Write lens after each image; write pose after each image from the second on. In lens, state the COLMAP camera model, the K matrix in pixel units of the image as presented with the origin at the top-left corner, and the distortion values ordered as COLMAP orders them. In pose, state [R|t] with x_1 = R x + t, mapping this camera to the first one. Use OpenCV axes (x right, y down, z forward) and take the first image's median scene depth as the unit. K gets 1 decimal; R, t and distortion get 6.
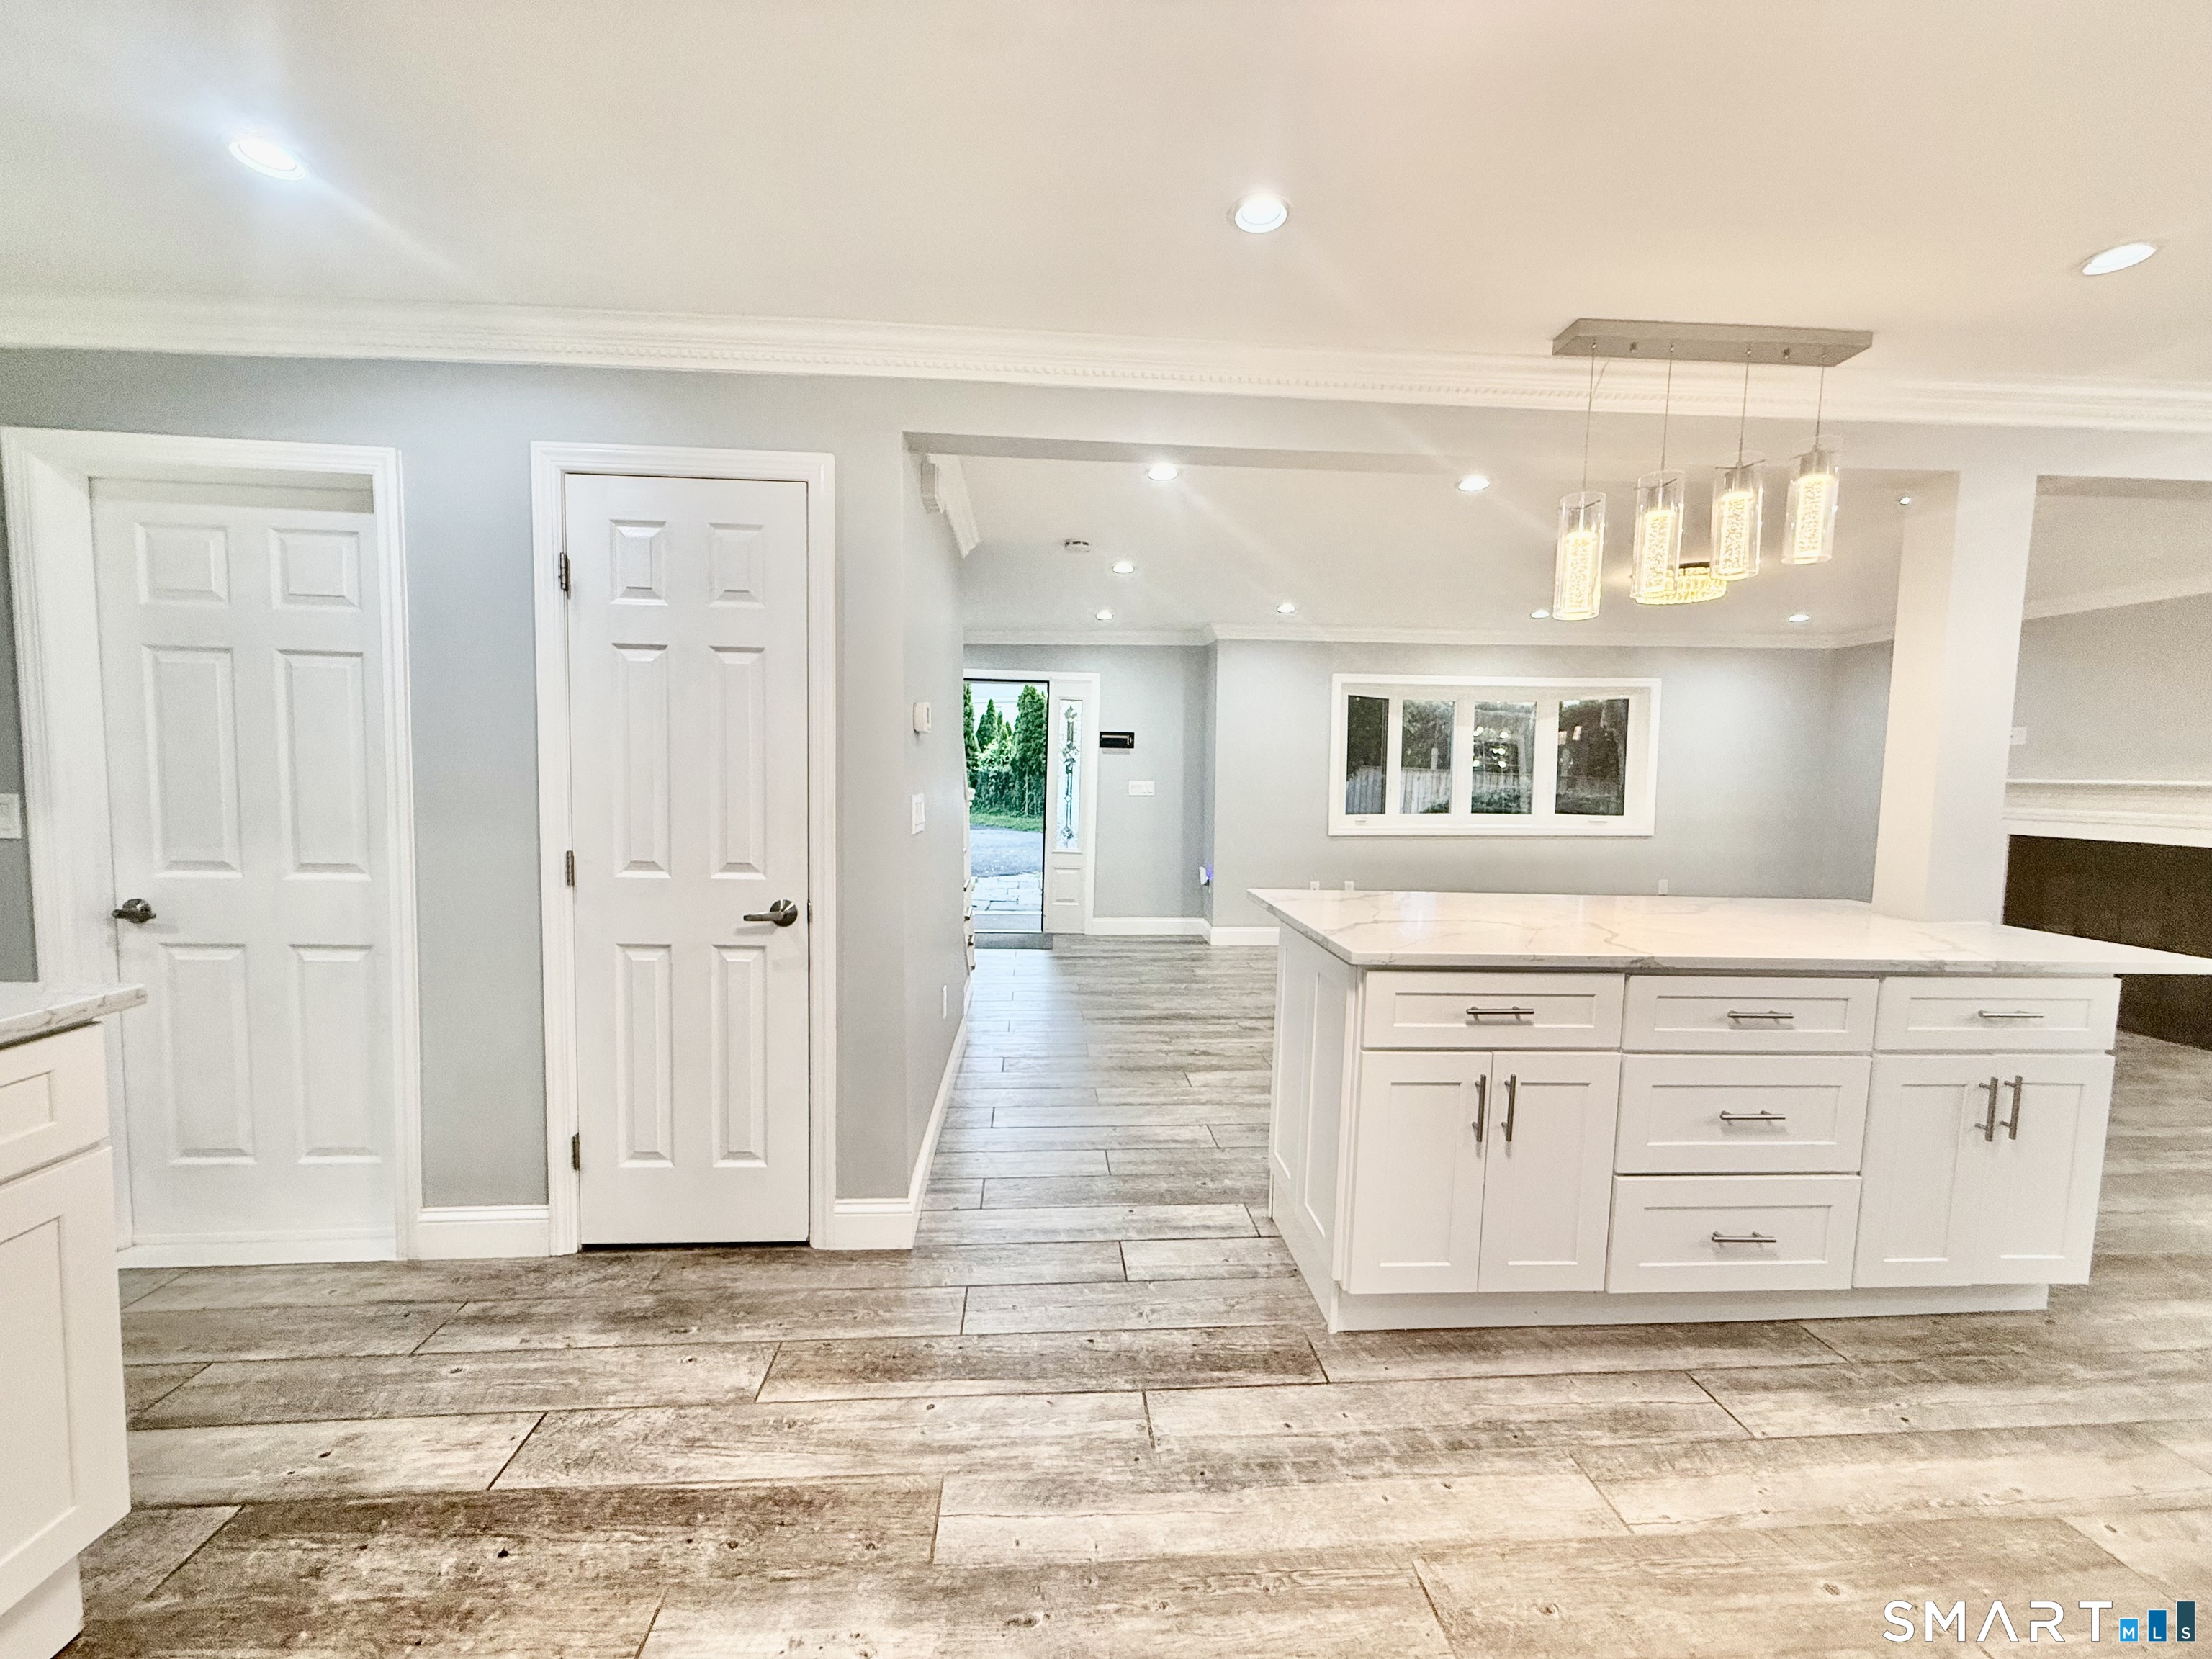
lens RADIAL K [[882.5, 0, 1098.6], [0, 882.5, 829.6], [0, 0, 1]] dist [-0.000032, 0.000589]
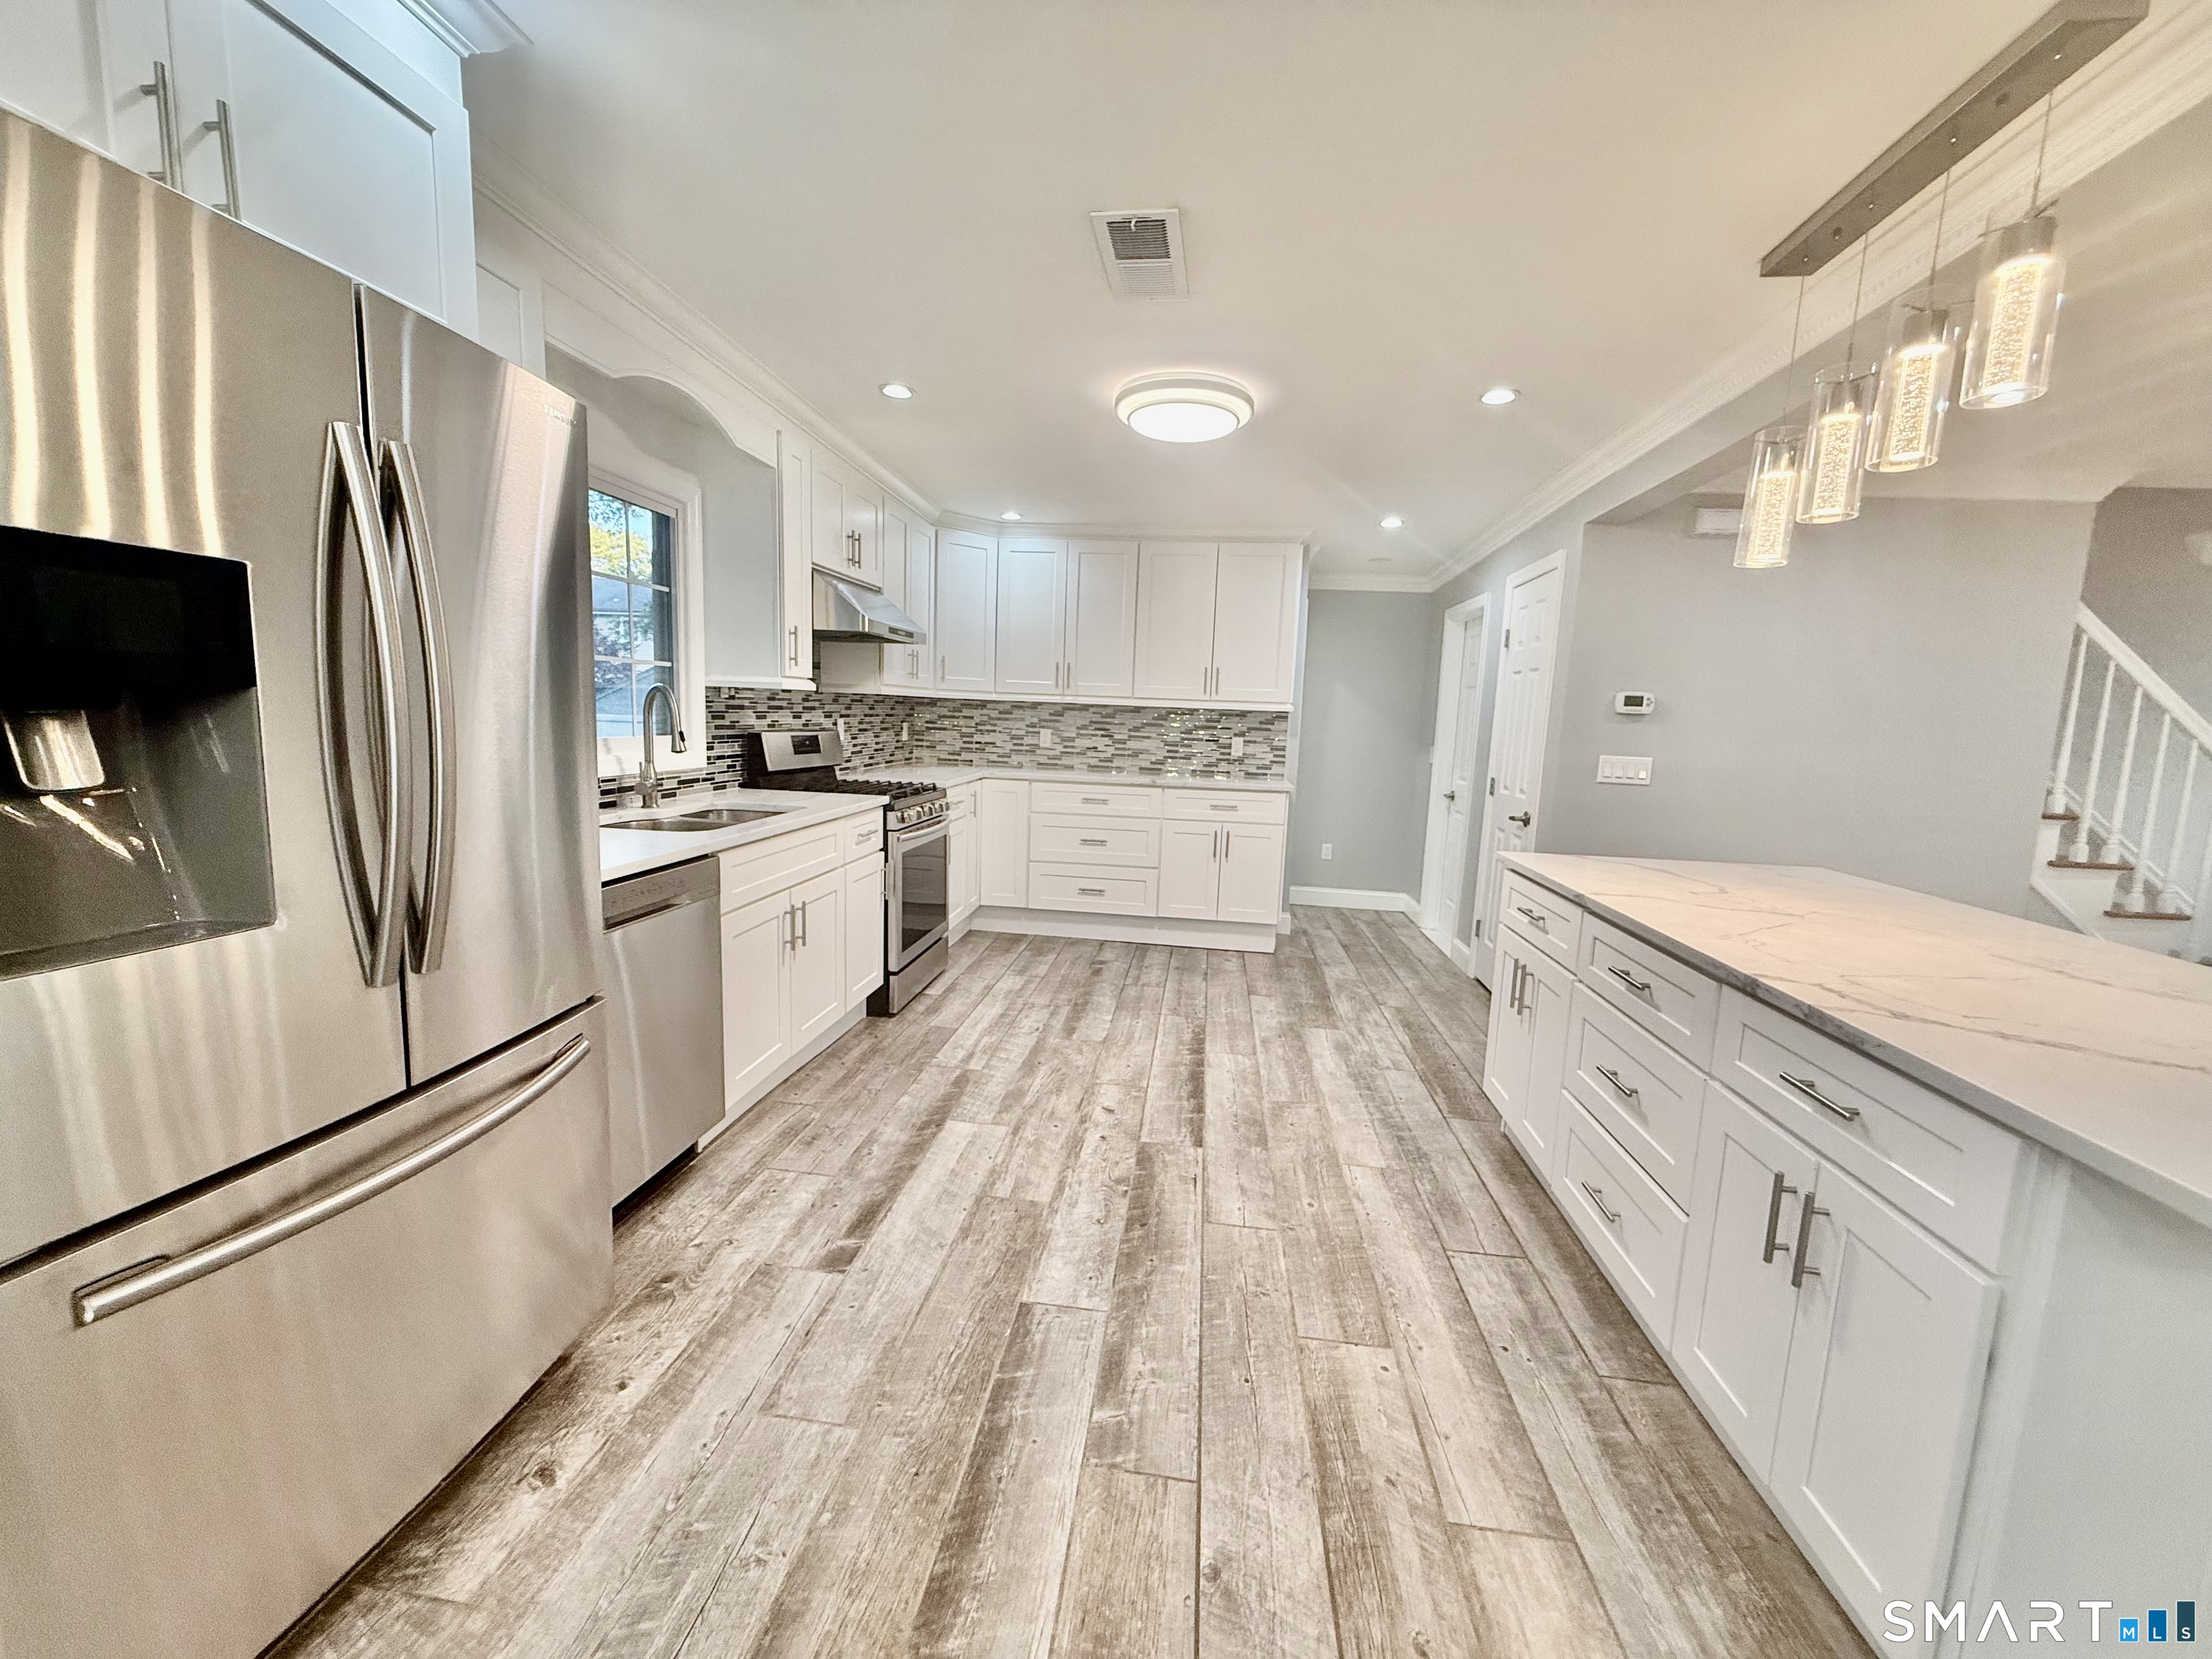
lens RADIAL K [[882.5, 0, 1106.3], [0, 882.5, 832.5], [0, 0, 1]] dist [-0.000032, 0.000589]
pose [[-0.192693, 0.098046, -0.976348, 1.970888], [-0.110184, 0.986541, 0.120816, -0.001132], [0.975053, 0.130858, -0.179297, 0.657637]]
